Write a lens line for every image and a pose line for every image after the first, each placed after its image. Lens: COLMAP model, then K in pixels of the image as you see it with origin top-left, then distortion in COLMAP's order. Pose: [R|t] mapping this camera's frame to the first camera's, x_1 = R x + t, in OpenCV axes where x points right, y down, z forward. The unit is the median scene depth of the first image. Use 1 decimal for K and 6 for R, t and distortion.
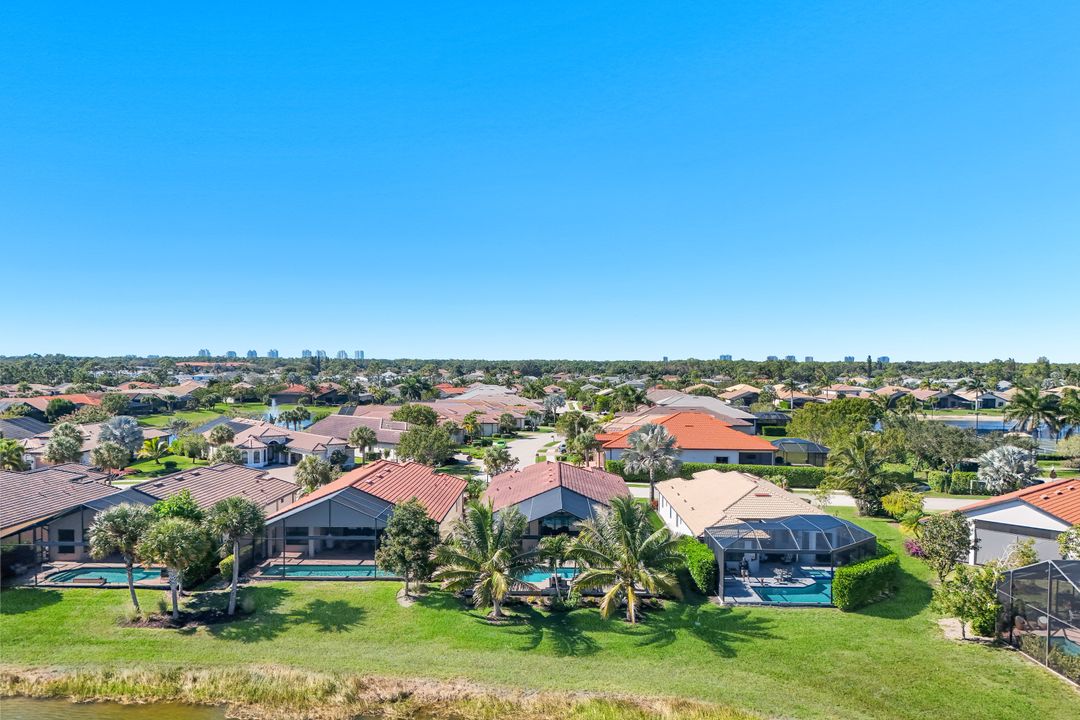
lens RADIAL K [[797.4, 0, 540.0], [0, 797.4, 360.0], [0, 0, 1]] dist [0.091913, -0.112009]
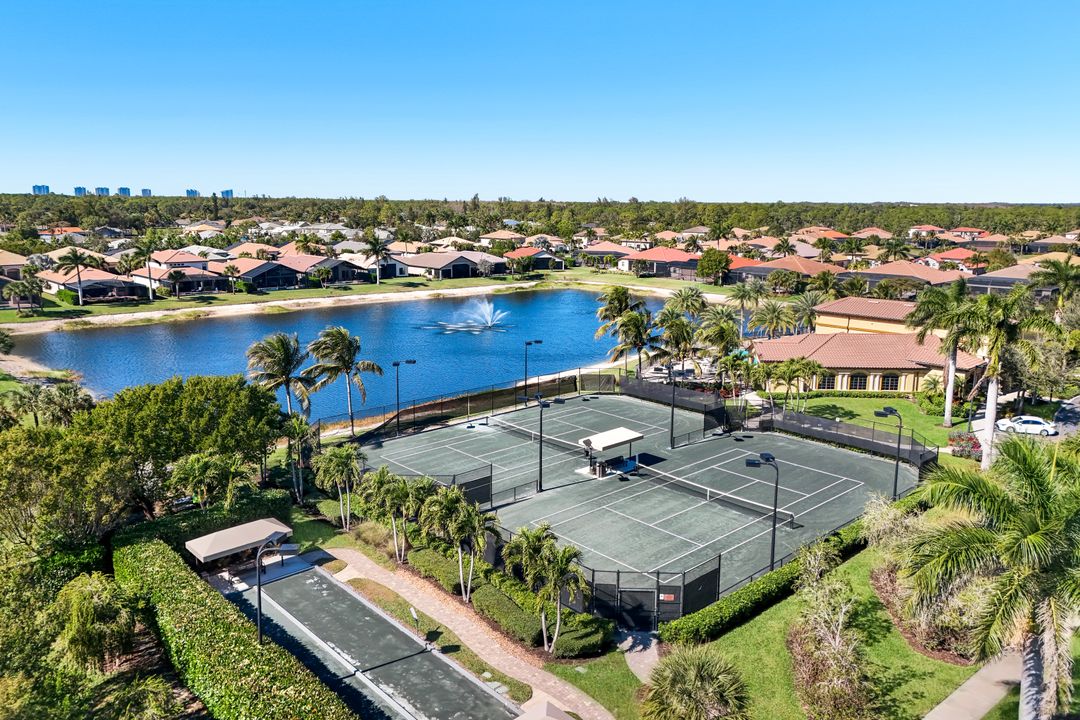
lens RADIAL K [[797.4, 0, 540.0], [0, 797.4, 360.0], [0, 0, 1]] dist [0.091913, -0.112009]
pose [[0.720739, -0.136812, 0.679571, 0.710714], [-0.003491, 0.979602, 0.200917, -0.056857], [-0.693197, -0.147181, 0.705560, 1.804479]]
